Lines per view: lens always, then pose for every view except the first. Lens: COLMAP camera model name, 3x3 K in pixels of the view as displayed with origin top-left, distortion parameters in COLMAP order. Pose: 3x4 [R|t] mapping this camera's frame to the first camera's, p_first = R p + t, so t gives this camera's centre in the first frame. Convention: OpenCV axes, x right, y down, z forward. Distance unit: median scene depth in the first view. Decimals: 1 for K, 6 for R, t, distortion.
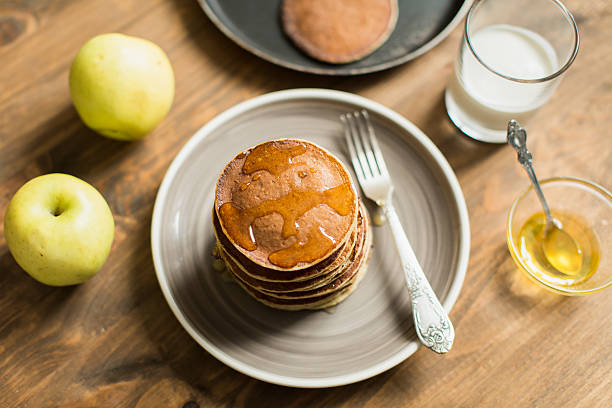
lens RADIAL K [[975.8, 0, 308.6], [0, 975.8, 208.7], [0, 0, 1]] dist [0.004679, 0.000000]
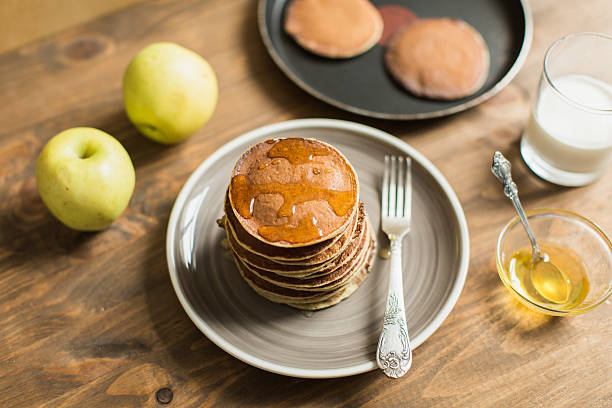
lens RADIAL K [[975.8, 0, 309.7], [0, 975.8, 213.2], [0, 0, 1]] dist [0.004679, 0.000000]
pose [[0.931797, 0.286086, -0.223404, 0.237885], [-0.325929, 0.930339, -0.168048, 0.189340], [0.159765, 0.229400, 0.960131, -0.020255]]
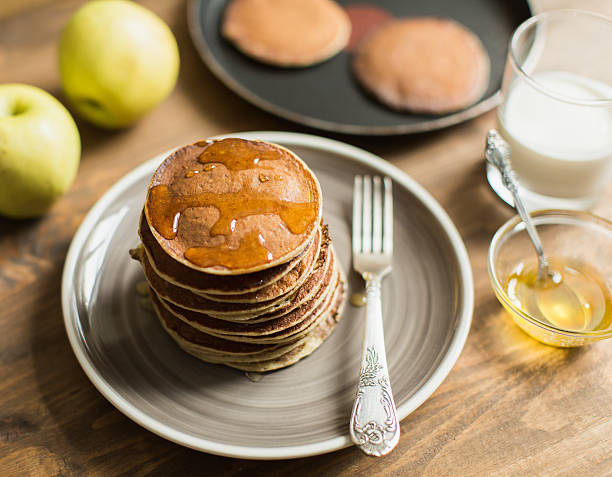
lens RADIAL K [[1126.6, 0, 261.7], [0, 1126.6, 244.0], [0, 0, 1]] dist [0.014971, 0.000000]
pose [[0.933595, 0.248245, -0.258410, 0.239845], [-0.317846, 0.906682, -0.277311, 0.265667], [0.165455, 0.341031, 0.925377, 0.170608]]
